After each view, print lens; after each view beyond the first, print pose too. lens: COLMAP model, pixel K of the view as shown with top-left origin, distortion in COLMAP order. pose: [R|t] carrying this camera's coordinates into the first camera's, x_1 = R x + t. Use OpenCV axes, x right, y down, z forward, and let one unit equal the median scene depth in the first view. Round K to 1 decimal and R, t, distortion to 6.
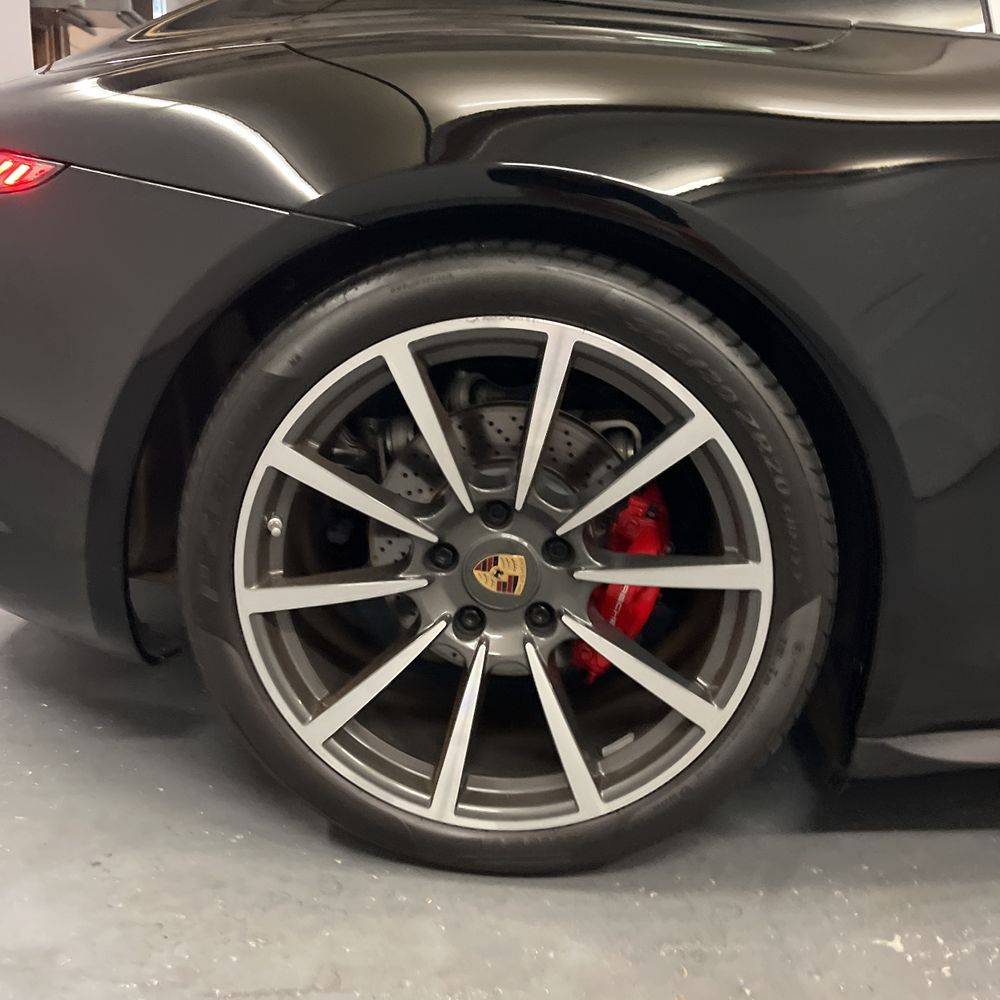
lens RADIAL K [[1020.0, 0, 514.7], [0, 1020.0, 490.9], [0, 0, 1]] dist [0.002957, 0.020506]
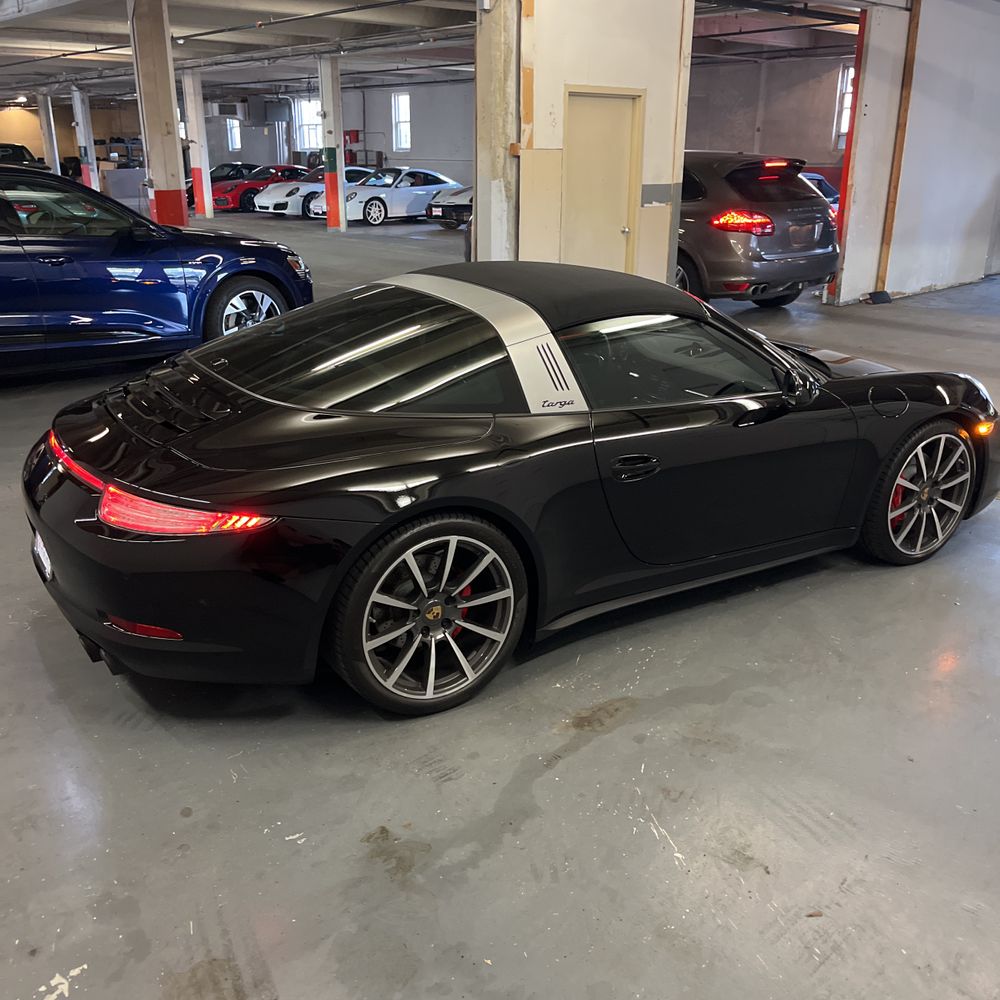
lens RADIAL K [[1019.3, 0, 500.0], [0, 1019.3, 500.0], [0, 0, 1]] dist [0.019556, -0.023269]
pose [[0.807171, -0.224097, 0.546128, -1.455975], [0.181379, 0.974539, 0.131814, -0.619845], [-0.561763, -0.007340, 0.827266, -1.640746]]
